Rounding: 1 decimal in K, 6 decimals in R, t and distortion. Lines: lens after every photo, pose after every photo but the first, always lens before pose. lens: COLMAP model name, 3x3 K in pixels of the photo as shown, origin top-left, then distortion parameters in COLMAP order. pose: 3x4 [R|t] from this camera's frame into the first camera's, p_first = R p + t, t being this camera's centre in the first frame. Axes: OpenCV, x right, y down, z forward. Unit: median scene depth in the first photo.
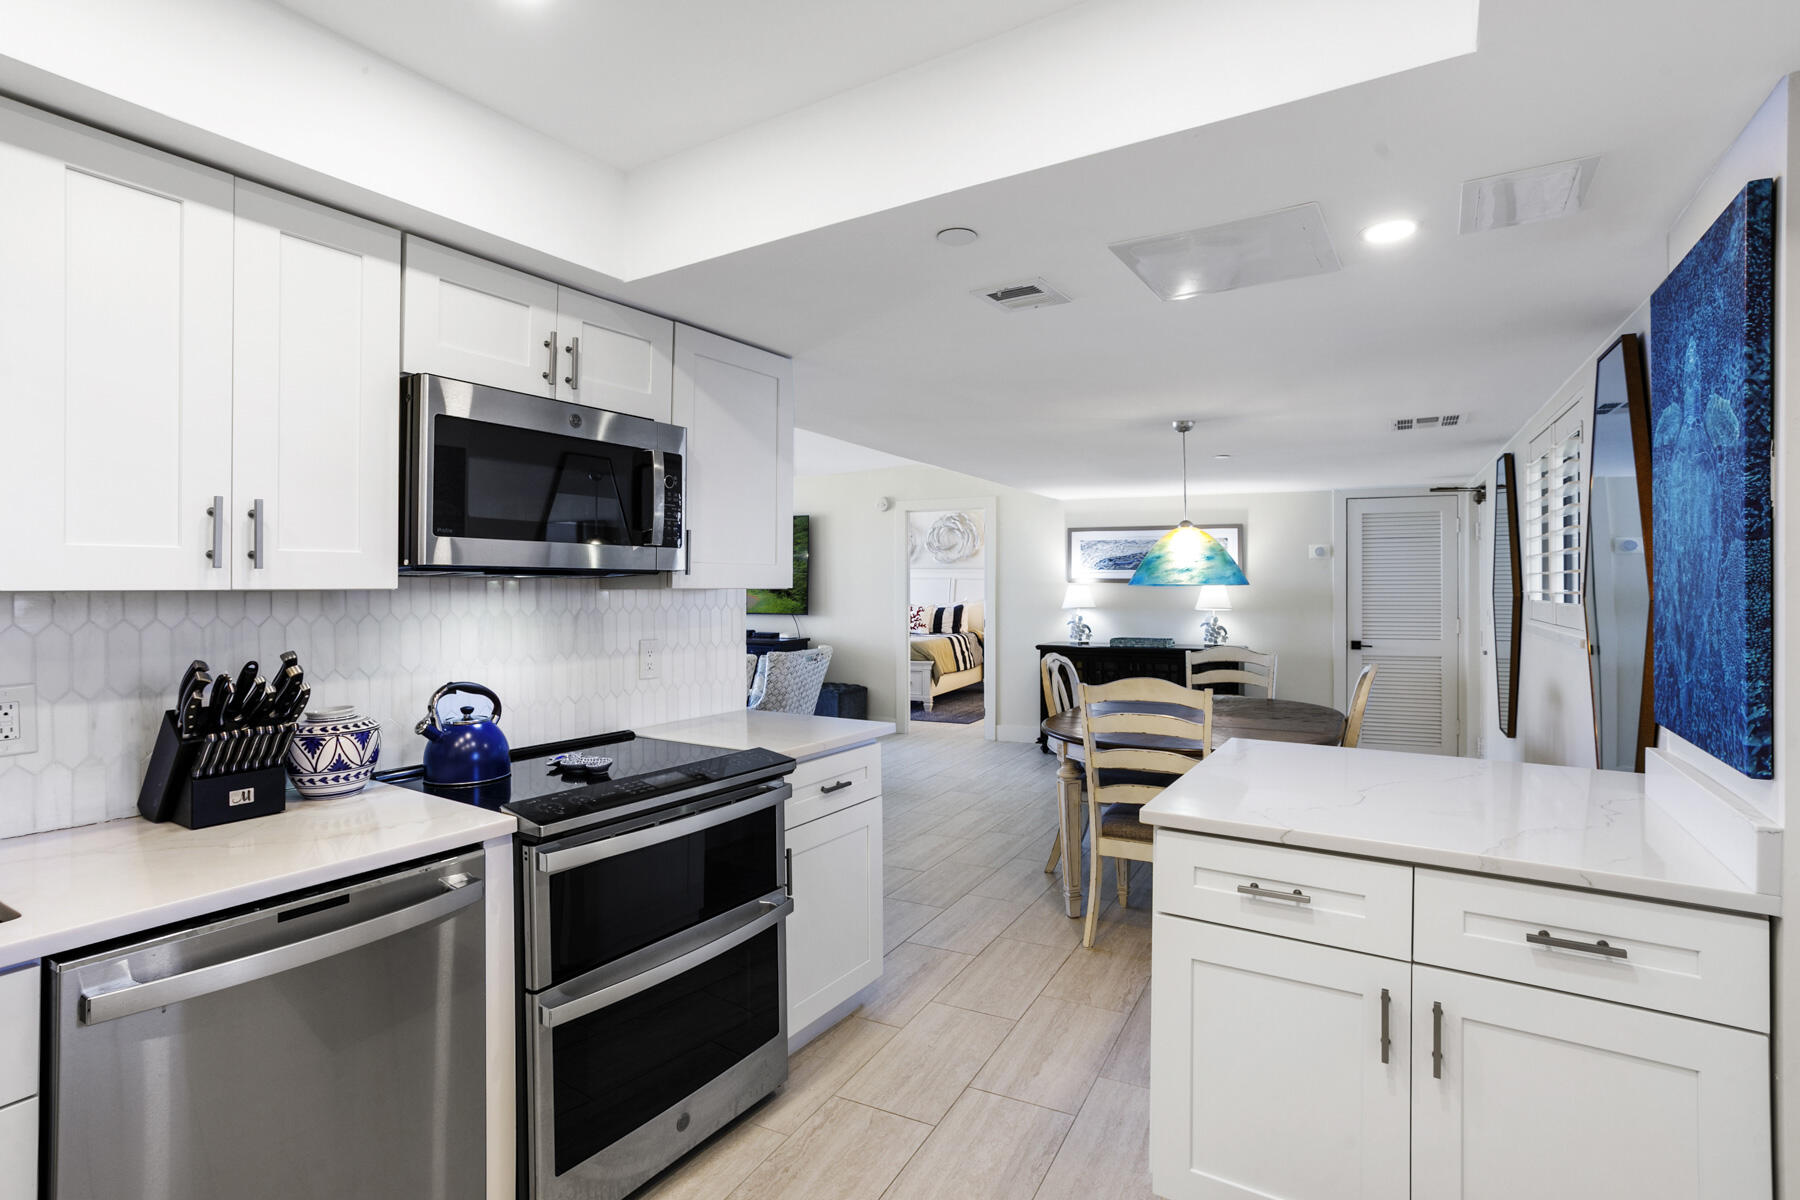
lens RADIAL K [[909.5, 0, 910.6], [0, 909.5, 591.7], [0, 0, 1]] dist [-0.043484, 0.026325]
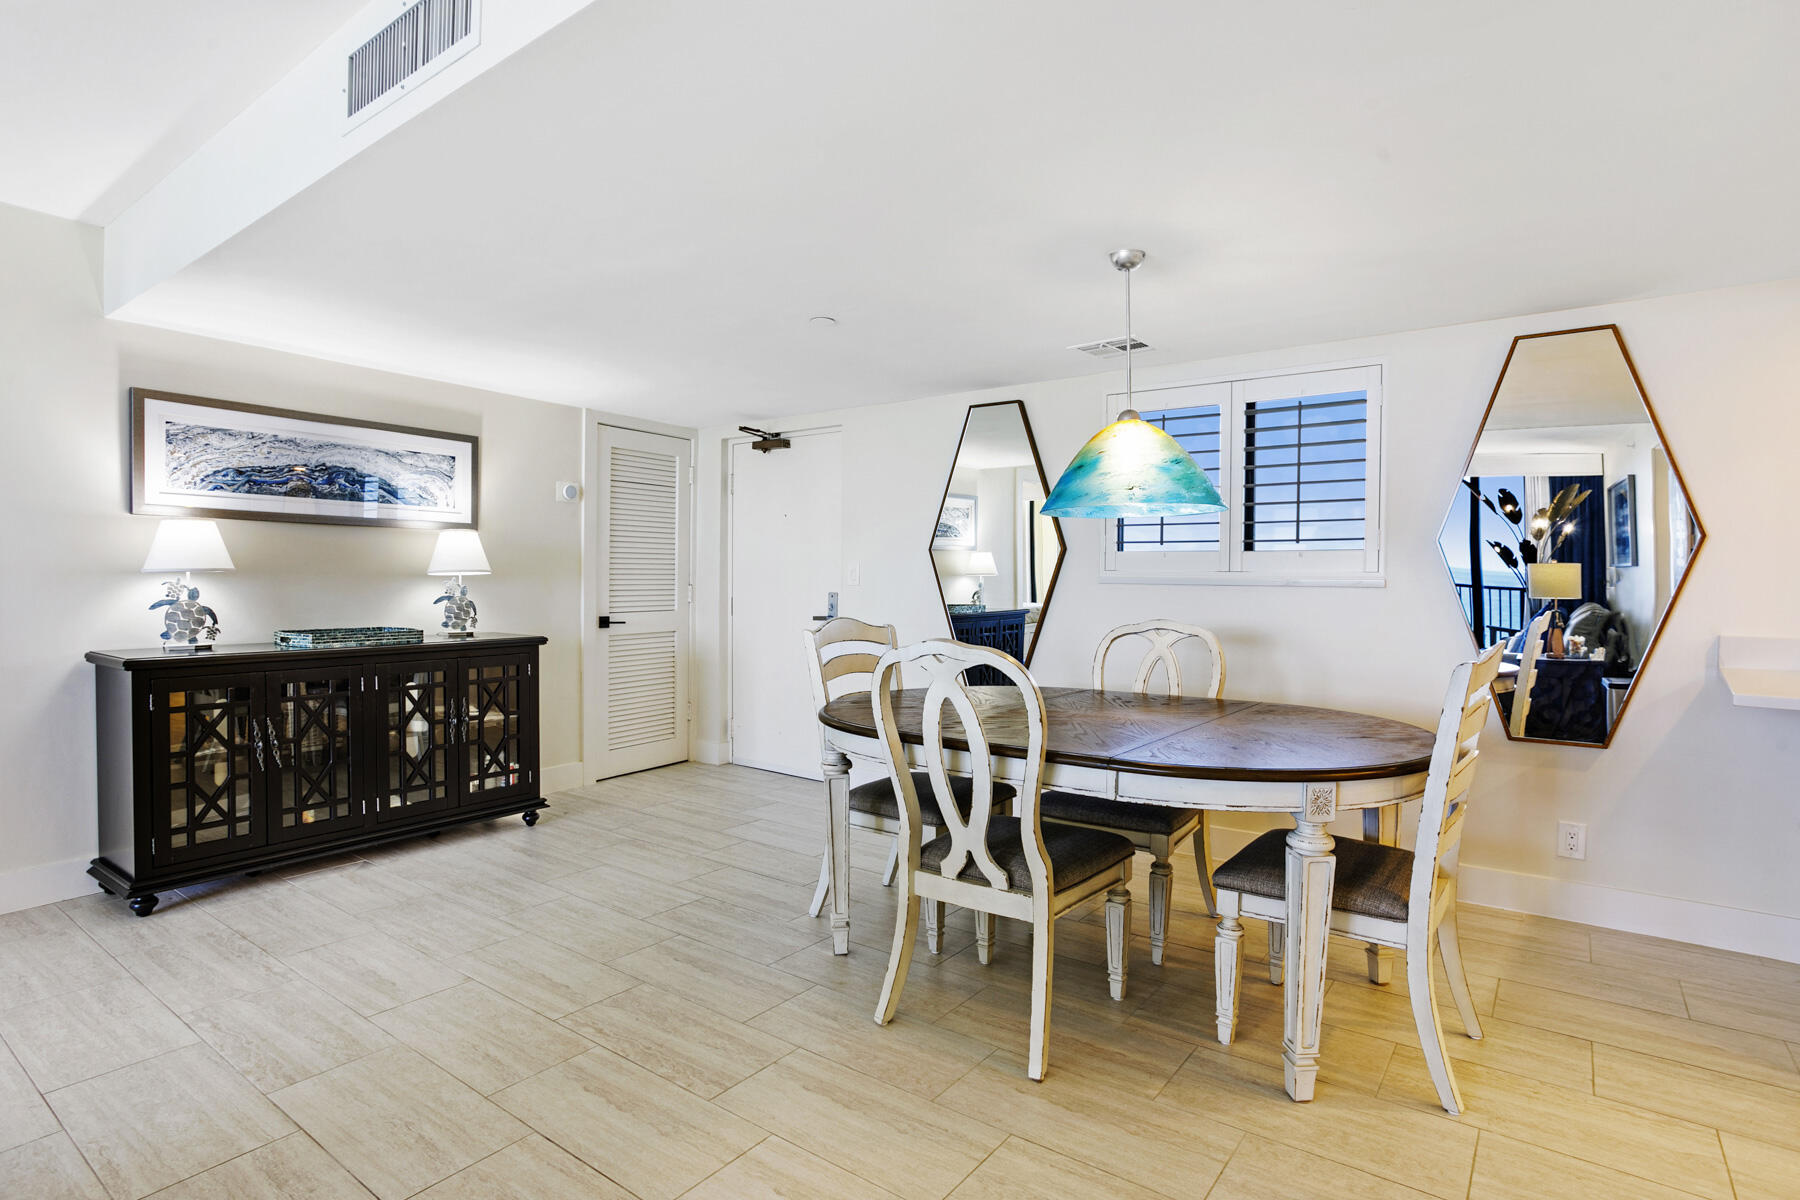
lens RADIAL K [[938.5, 0, 905.5], [0, 938.5, 595.9], [0, 0, 1]] dist [-0.034314, 0.021279]
pose [[0.181598, -0.017431, 0.983218, -0.212385], [-0.000957, 0.999839, 0.017903, 0.022677], [-0.983372, -0.004192, 0.181552, 0.592229]]
